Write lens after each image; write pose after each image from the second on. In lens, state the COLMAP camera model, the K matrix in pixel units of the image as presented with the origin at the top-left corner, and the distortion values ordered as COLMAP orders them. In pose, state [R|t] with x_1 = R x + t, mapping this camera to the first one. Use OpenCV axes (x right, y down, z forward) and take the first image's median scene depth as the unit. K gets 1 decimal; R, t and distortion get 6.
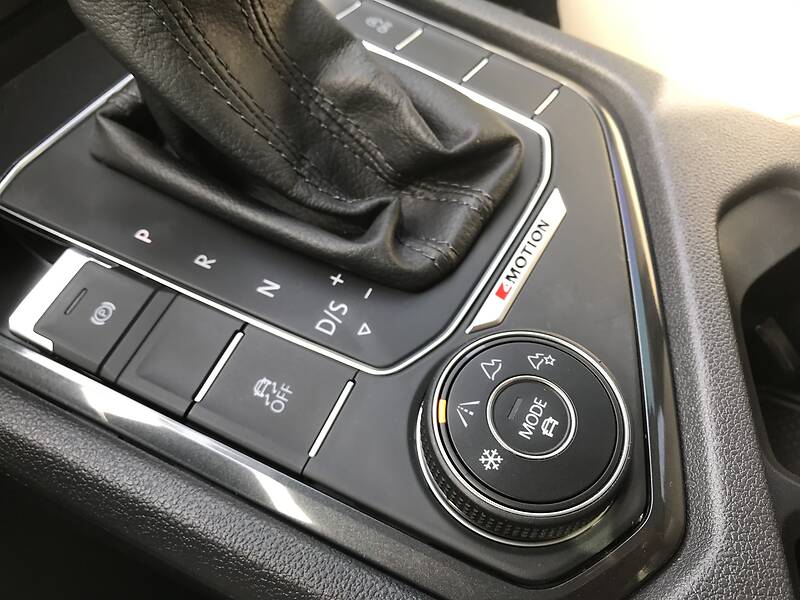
lens RADIAL K [[660.6, 0, 400.0], [0, 660.6, 300.0], [0, 0, 1]] dist [0.124990, -0.370233]
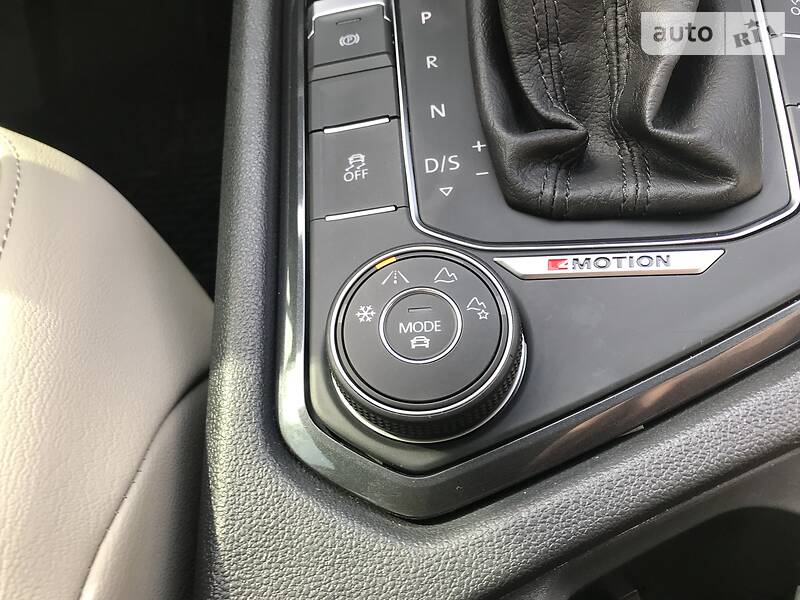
lens RADIAL K [[676.6, 0, 403.8], [0, 676.6, 285.5], [0, 0, 1]] dist [0.099311, -0.269627]
pose [[0.485360, 0.741716, -0.462907, 0.531062], [-0.668776, 0.655990, 0.349880, -0.190523], [0.563174, 0.139763, 0.814433, 0.072568]]
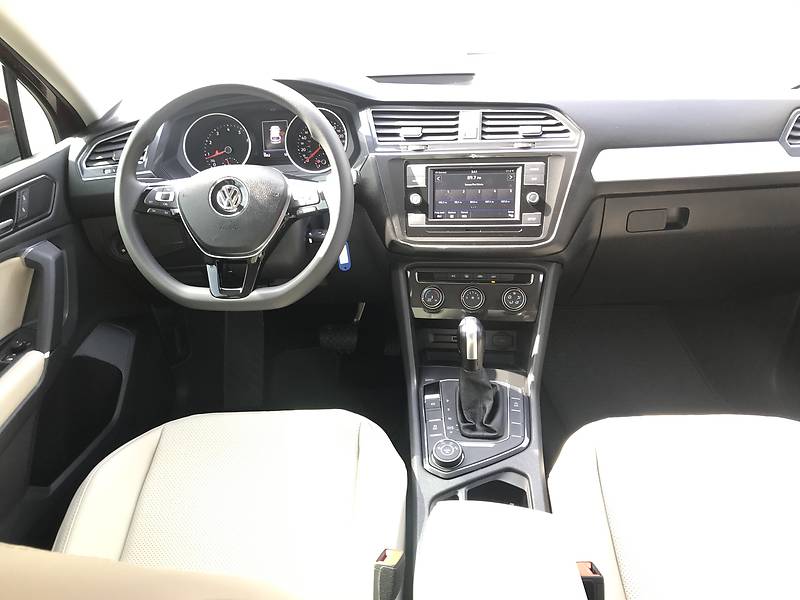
lens RADIAL K [[676.6, 0, 403.8], [0, 676.6, 285.5], [0, 0, 1]] dist [0.099311, -0.269627]
pose [[0.450286, 0.509475, -0.733265, 3.690045], [-0.716763, 0.695964, 0.043407, -0.864088], [0.532441, 0.506032, 0.678556, -4.240037]]
